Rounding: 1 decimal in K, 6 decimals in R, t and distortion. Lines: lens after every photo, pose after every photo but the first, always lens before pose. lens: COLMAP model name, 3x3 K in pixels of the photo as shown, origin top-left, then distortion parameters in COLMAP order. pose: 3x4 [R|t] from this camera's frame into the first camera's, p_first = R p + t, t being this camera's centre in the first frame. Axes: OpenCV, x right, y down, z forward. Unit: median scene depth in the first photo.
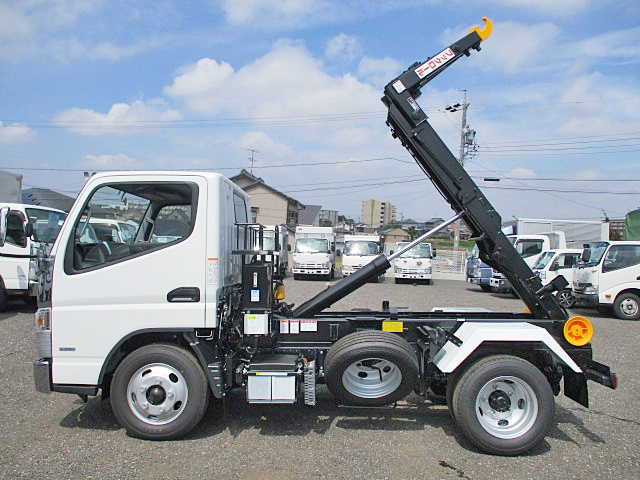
lens RADIAL K [[536.7, 0, 326.2], [0, 536.7, 239.0], [0, 0, 1]] dist [-0.025297, 0.006551]
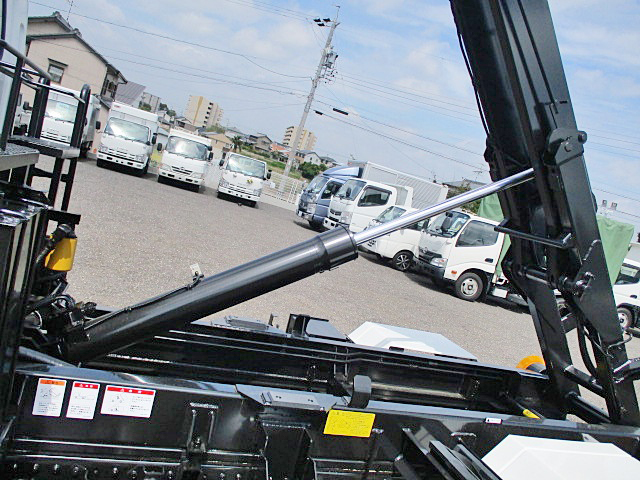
lens RADIAL K [[536.7, 0, 326.2], [0, 536.7, 239.0], [0, 0, 1]] dist [-0.025297, 0.006551]
pose [[0.912764, 0.195903, 0.358445, -0.010855], [-0.252772, 0.960193, 0.118892, -0.001510], [-0.320885, -0.199125, 0.925949, 0.121476]]
